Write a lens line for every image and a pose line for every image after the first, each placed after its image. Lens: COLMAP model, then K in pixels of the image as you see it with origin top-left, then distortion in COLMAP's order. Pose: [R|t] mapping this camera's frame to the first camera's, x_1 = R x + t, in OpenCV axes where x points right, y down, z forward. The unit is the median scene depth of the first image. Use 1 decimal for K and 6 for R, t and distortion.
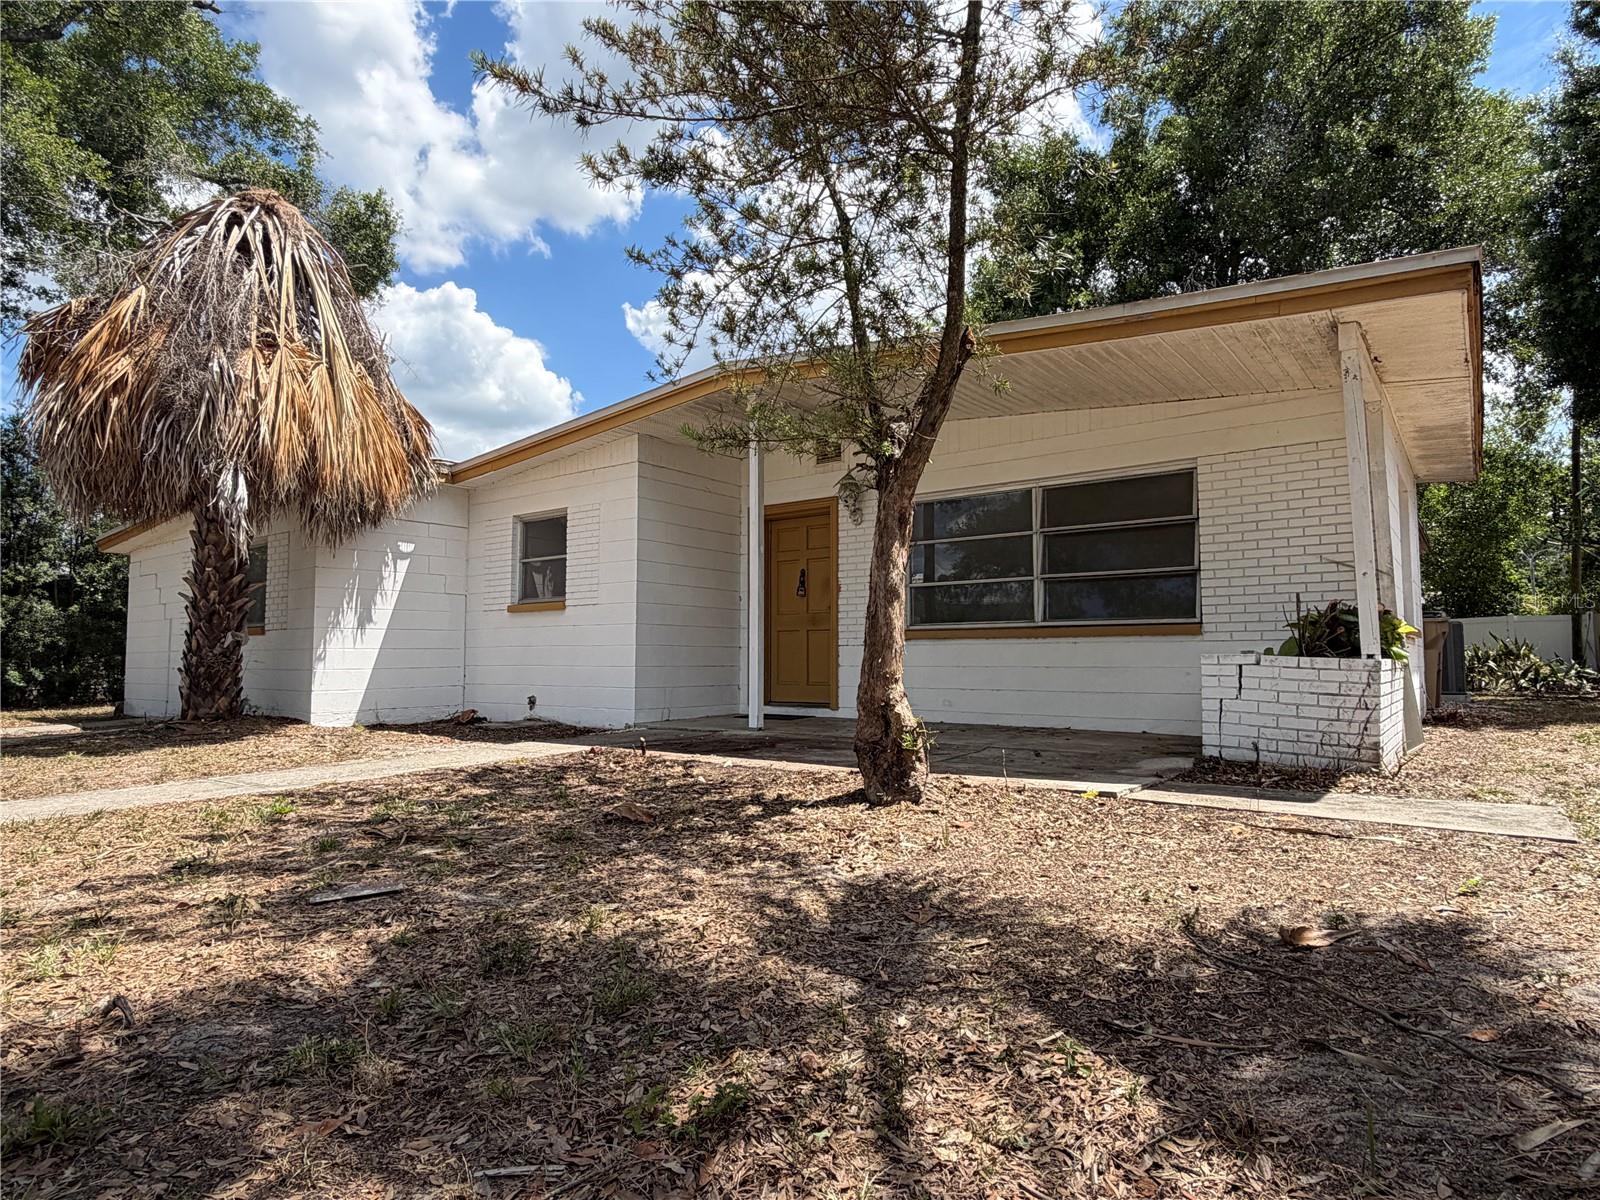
lens RADIAL K [[902.0, 0, 806.3], [0, 902.0, 603.2], [0, 0, 1]] dist [0.002410, -0.000002]
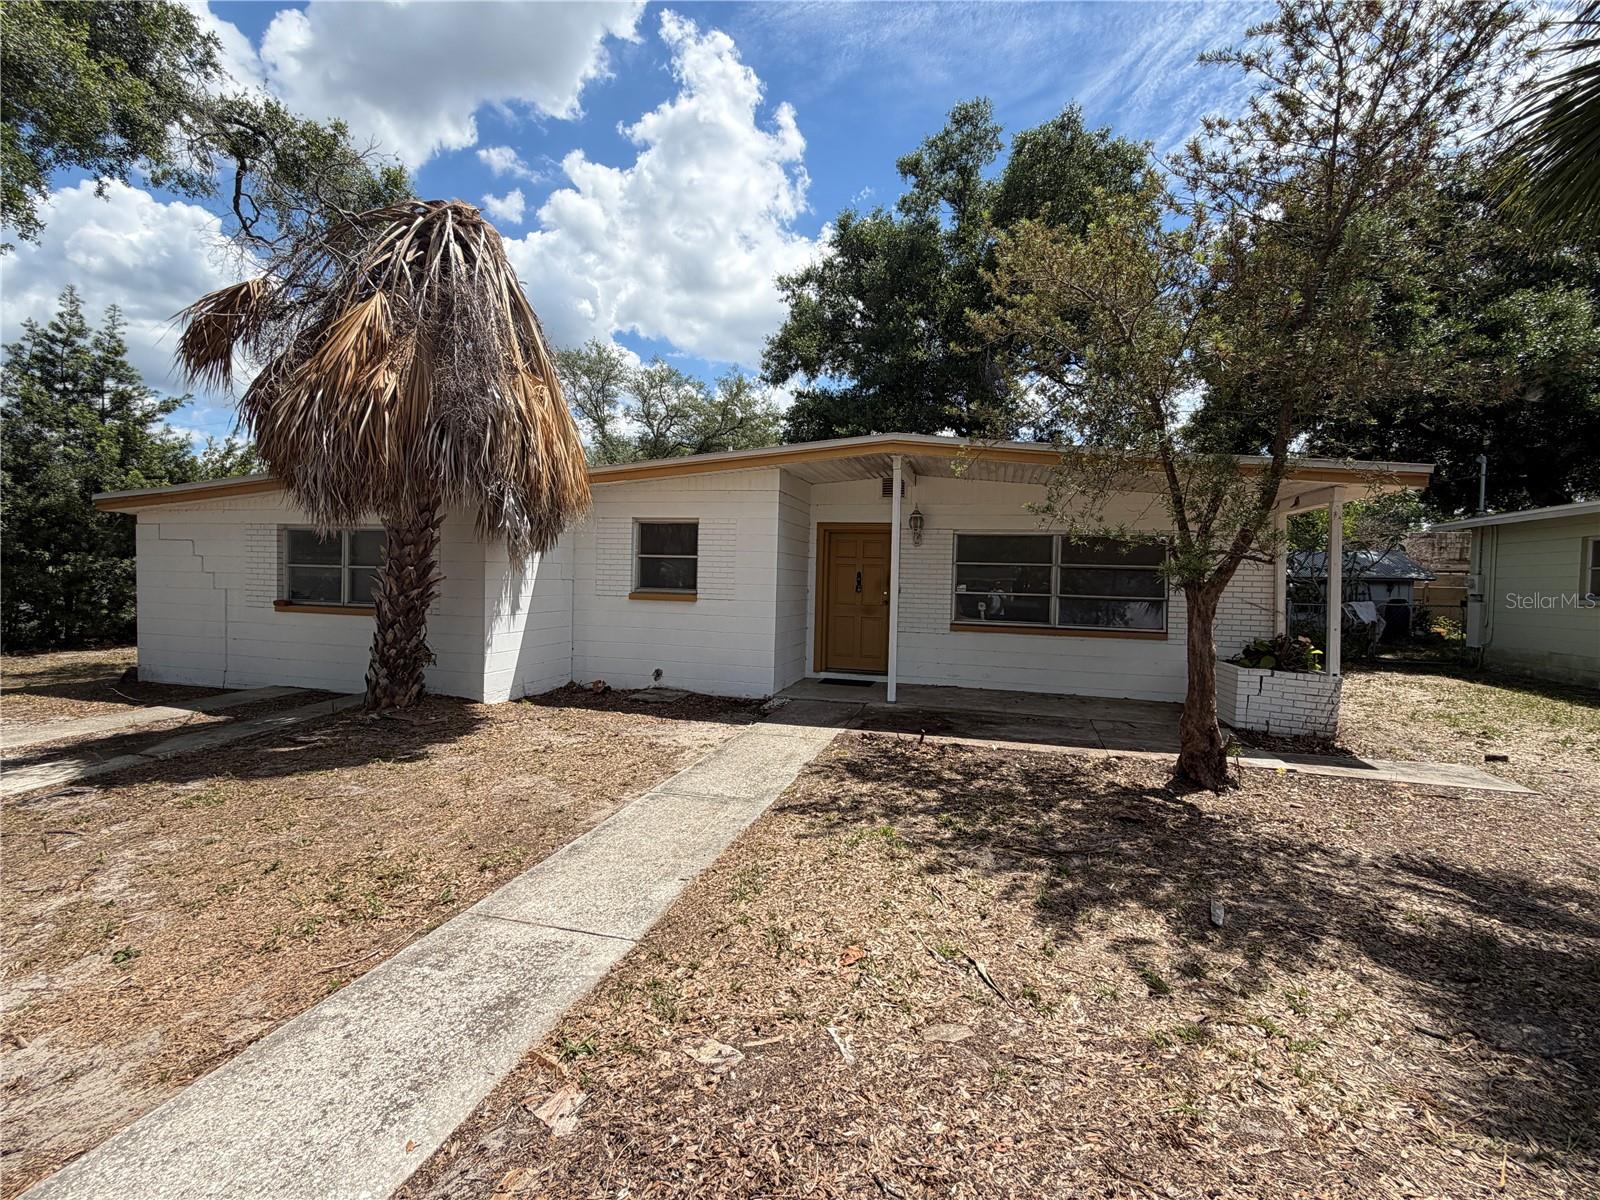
lens RADIAL K [[700.0, 0, 804.2], [0, 700.0, 598.9], [0, 0, 1]] dist [-0.000199, 0.000064]
pose [[0.926919, 0.014998, 0.374962, -0.468435], [-0.051629, 0.994796, 0.087839, -0.084479], [-0.371693, -0.100779, 0.922869, 0.058436]]
